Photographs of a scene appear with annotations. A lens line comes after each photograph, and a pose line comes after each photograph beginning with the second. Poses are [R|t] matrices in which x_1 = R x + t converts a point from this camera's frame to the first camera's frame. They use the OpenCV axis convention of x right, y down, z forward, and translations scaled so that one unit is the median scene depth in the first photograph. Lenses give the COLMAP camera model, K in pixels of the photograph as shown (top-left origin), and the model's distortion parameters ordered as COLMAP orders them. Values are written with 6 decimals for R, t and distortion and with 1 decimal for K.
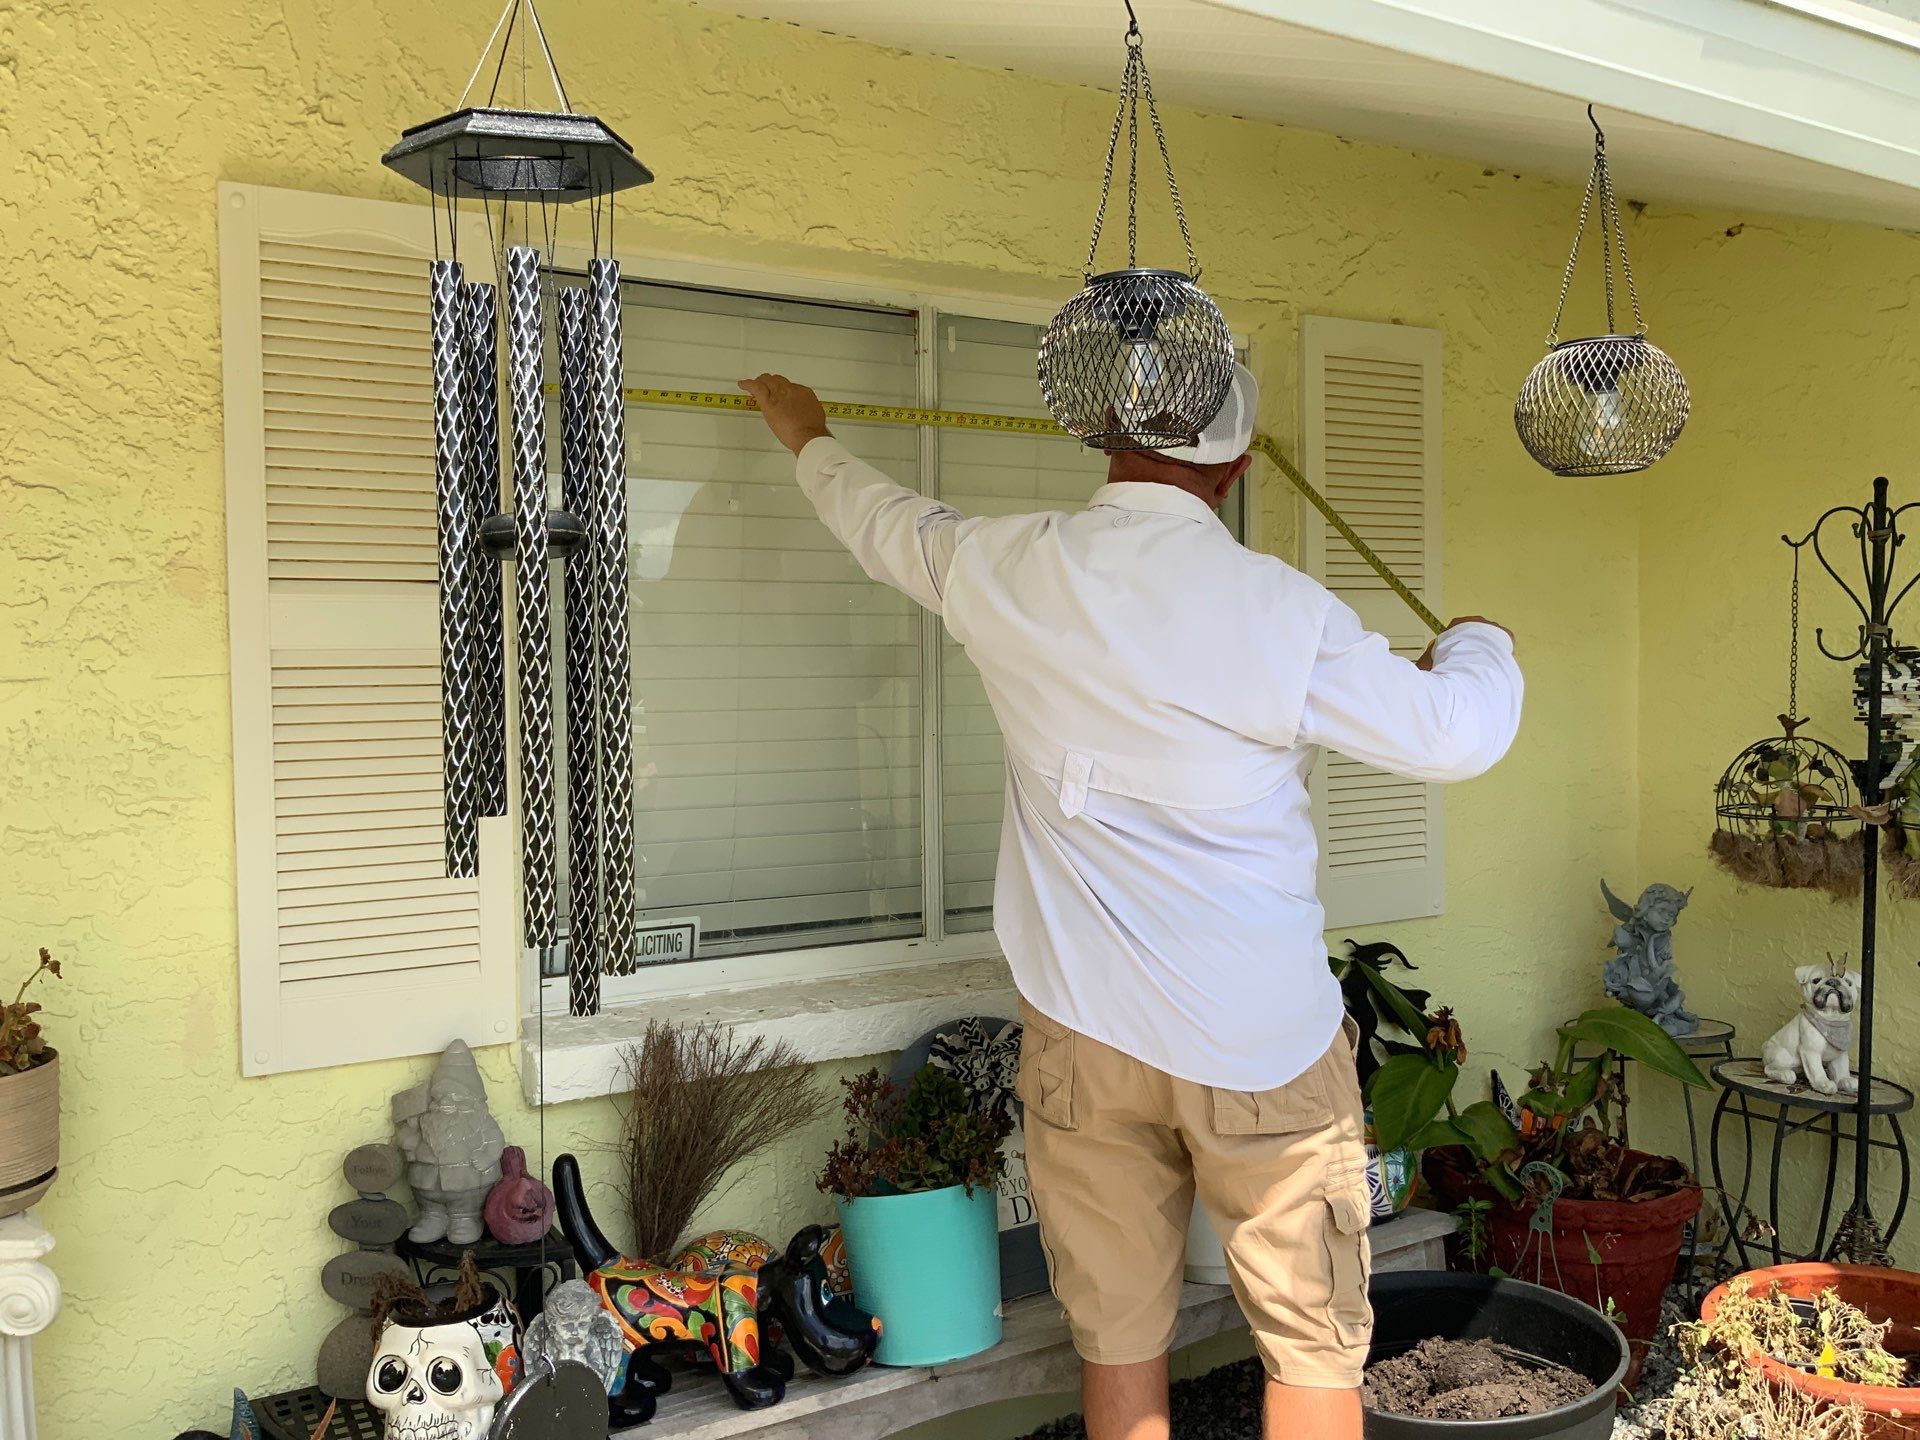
lens RADIAL K [[1485.9, 0, 960.0], [0, 1485.9, 720.0], [0, 0, 1]] dist [-0.002129, -0.003709]
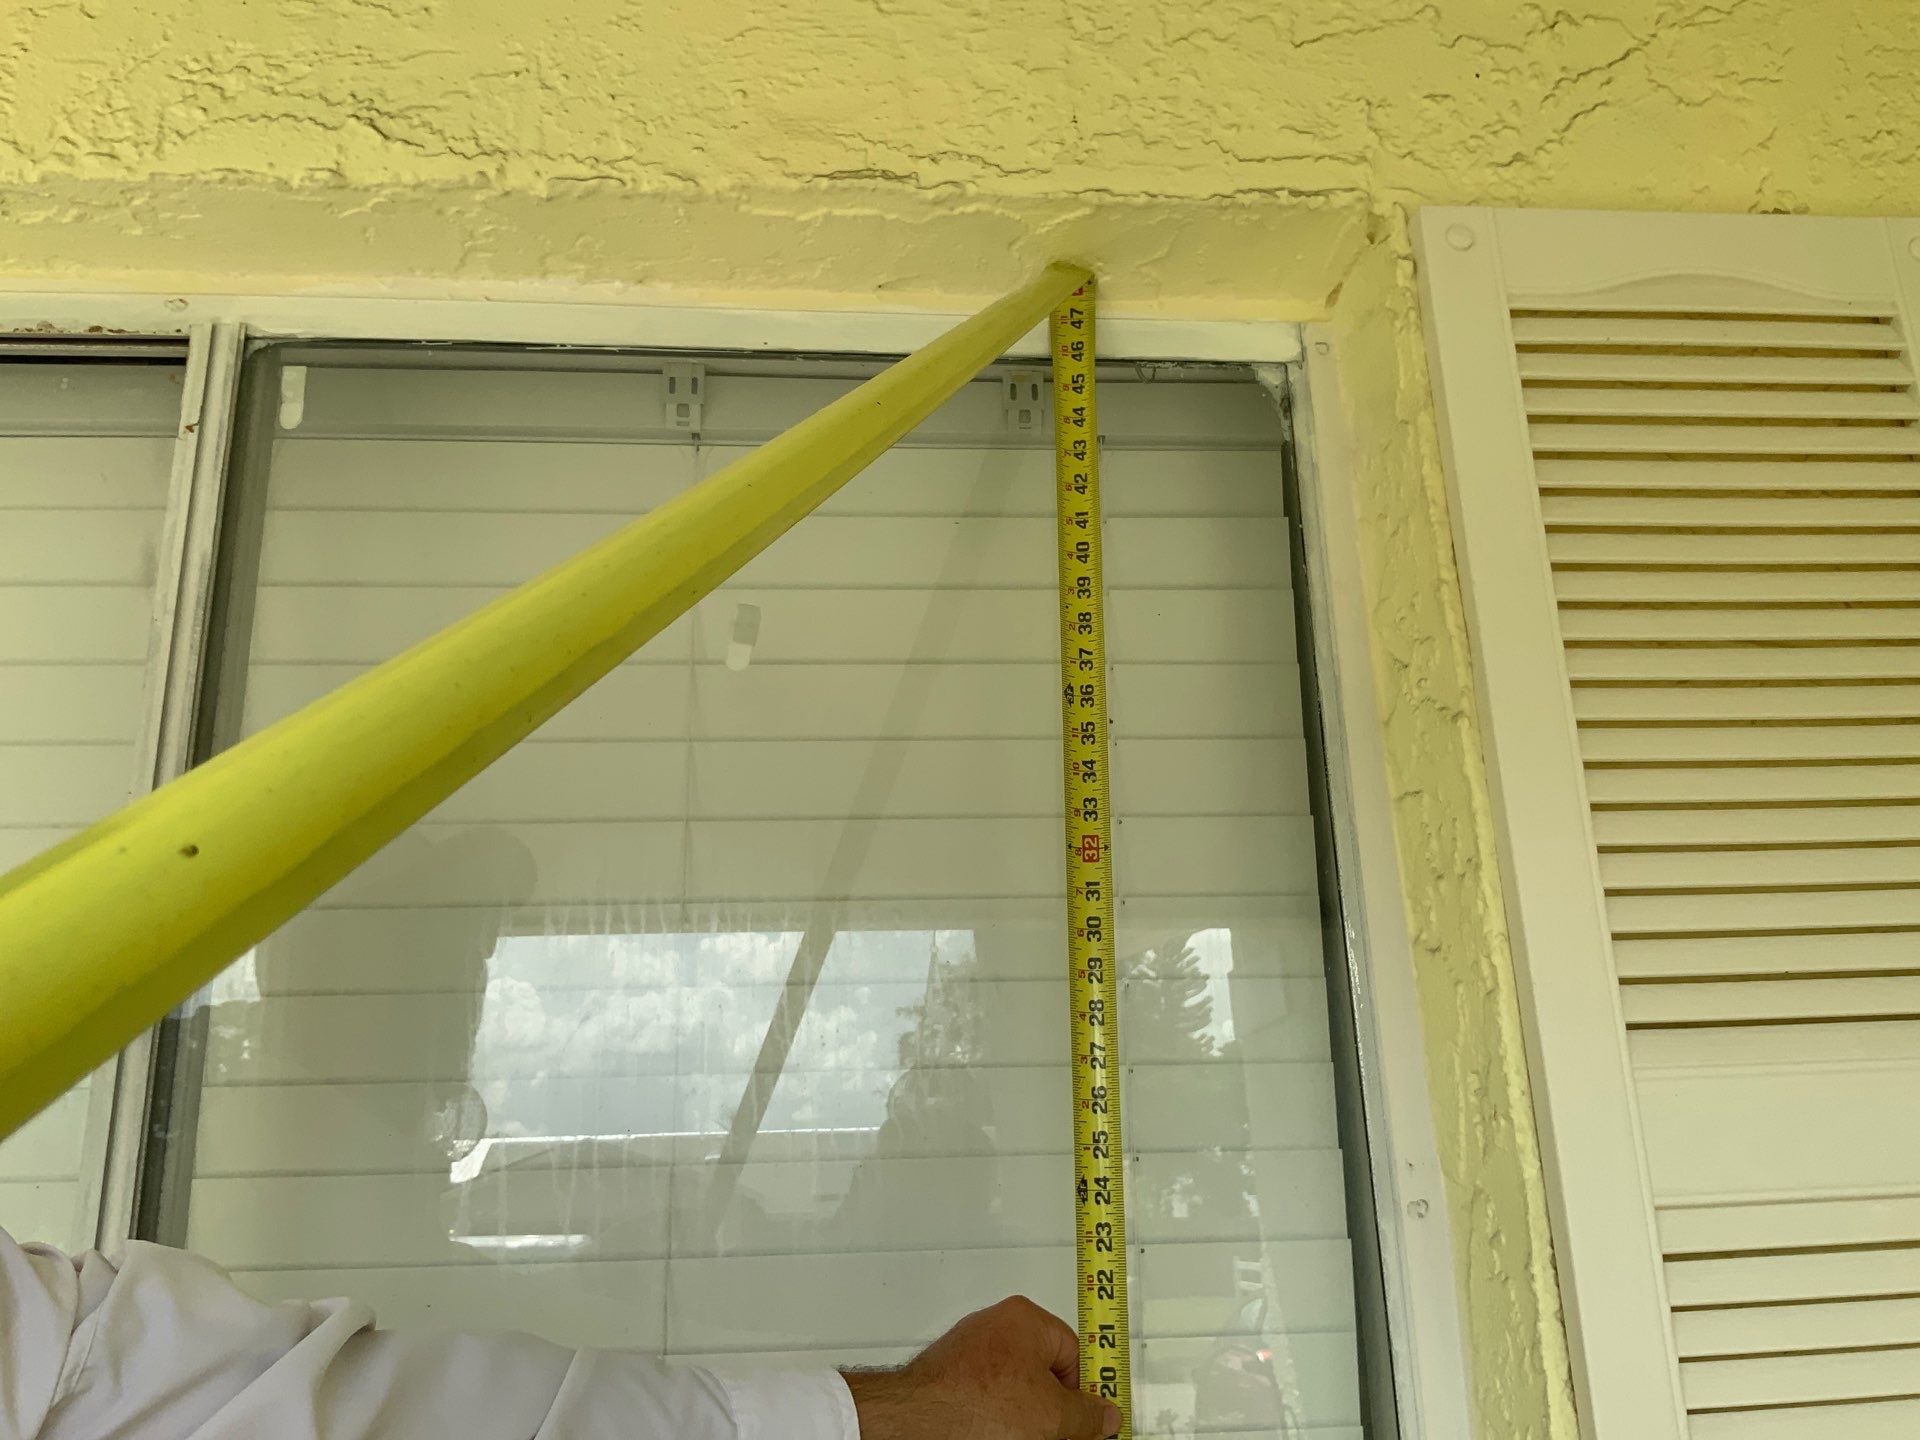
lens RADIAL K [[1485.9, 0, 960.0], [0, 1485.9, 720.0], [0, 0, 1]] dist [-0.002129, -0.003709]
pose [[0.911612, -0.144399, -0.384853, 0.250098], [0.007312, 0.941814, -0.336055, -0.052169], [0.410986, 0.303538, 0.859625, 0.705647]]
